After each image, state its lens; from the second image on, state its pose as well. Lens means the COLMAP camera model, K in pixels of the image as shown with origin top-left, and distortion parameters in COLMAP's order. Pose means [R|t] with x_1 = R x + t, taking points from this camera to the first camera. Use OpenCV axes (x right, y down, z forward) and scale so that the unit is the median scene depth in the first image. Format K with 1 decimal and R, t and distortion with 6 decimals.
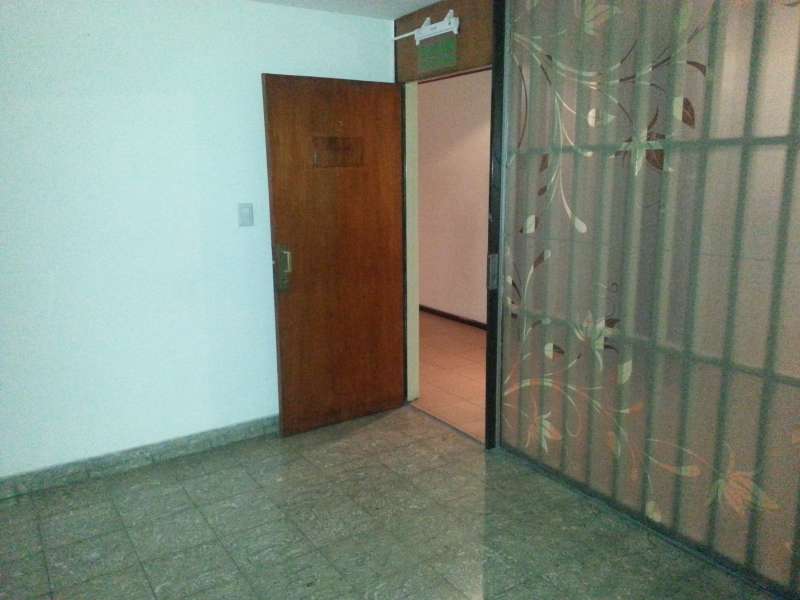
lens RADIAL K [[646.3, 0, 400.0], [0, 646.3, 300.0], [0, 0, 1]] dist [0.114000, -0.163291]
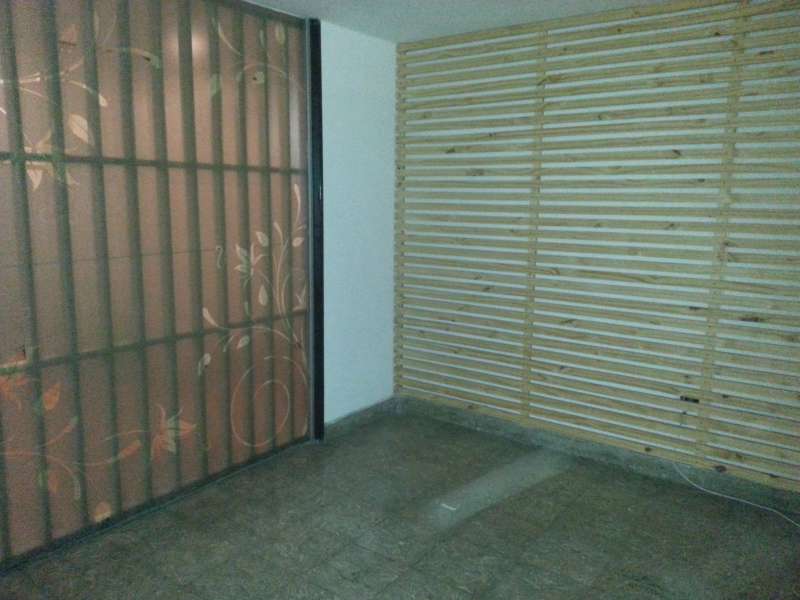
lens RADIAL K [[646.3, 0, 400.0], [0, 646.3, 300.0], [0, 0, 1]] dist [0.114000, -0.163291]
pose [[-0.349878, -0.145407, 0.925442, -0.720299], [0.172254, 0.961051, 0.216125, -0.149373], [-0.920822, 0.235029, -0.311203, 0.848785]]
